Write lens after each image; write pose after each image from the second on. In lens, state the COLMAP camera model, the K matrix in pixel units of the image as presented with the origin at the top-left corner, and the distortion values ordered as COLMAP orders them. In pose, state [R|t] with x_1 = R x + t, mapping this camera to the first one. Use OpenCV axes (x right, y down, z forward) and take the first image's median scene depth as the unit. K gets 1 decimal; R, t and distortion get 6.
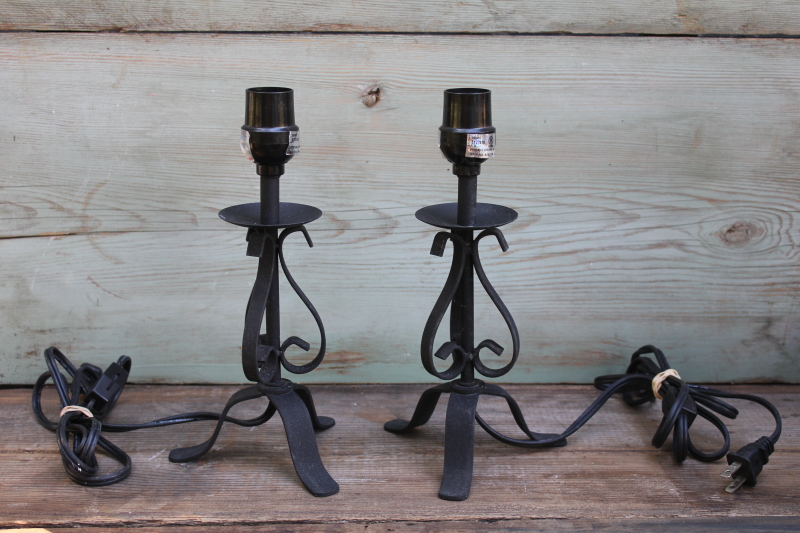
lens RADIAL K [[1142.1, 0, 400.0], [0, 1142.1, 266.5], [0, 0, 1]] dist [-0.059453, 0.086162]
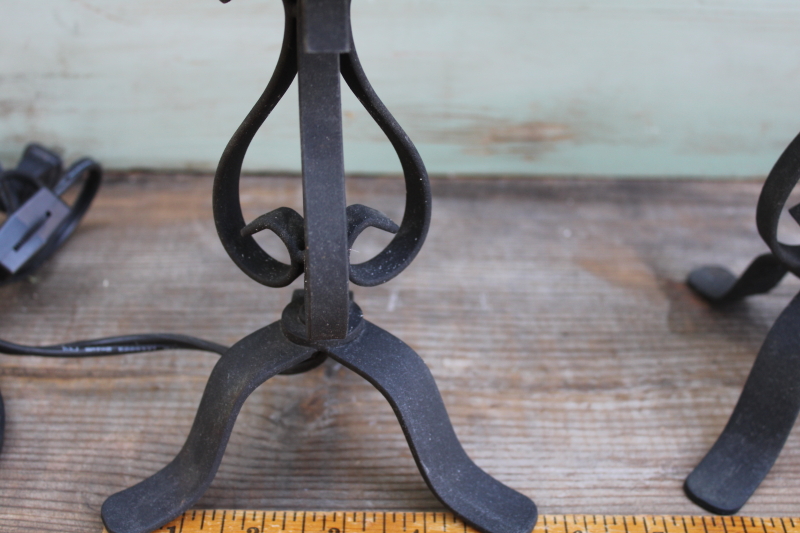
lens RADIAL K [[1142.1, 0, 400.0], [0, 1142.1, 266.5], [0, 0, 1]] dist [-0.059453, 0.086162]
pose [[0.999867, 0.015478, 0.005218, -0.117842], [-0.016310, 0.928961, 0.369818, -0.062529], [0.000877, -0.369854, 0.929090, 0.474526]]
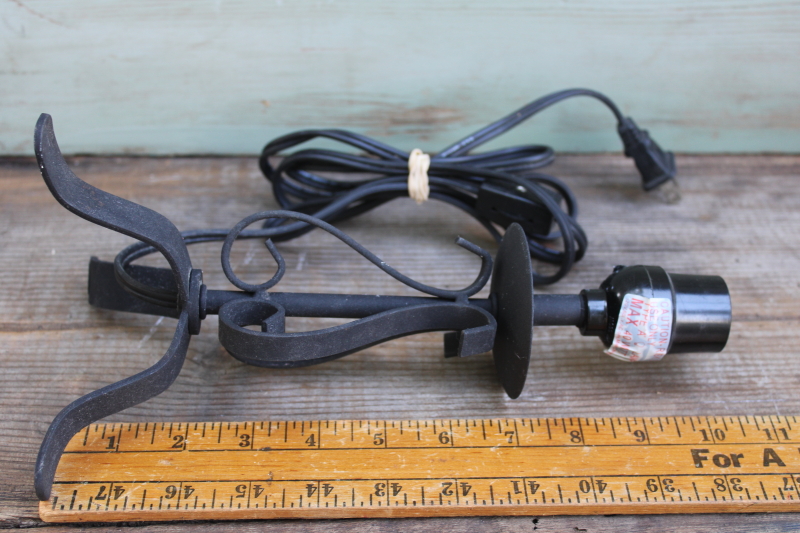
lens RADIAL K [[1142.1, 0, 400.0], [0, 1142.1, 266.5], [0, 0, 1]] dist [-0.059453, 0.086162]
pose [[0.999302, -0.004739, 0.037047, -0.090223], [-0.009705, 0.924899, 0.380090, -0.082991], [-0.036065, -0.380185, 0.924207, 0.394325]]
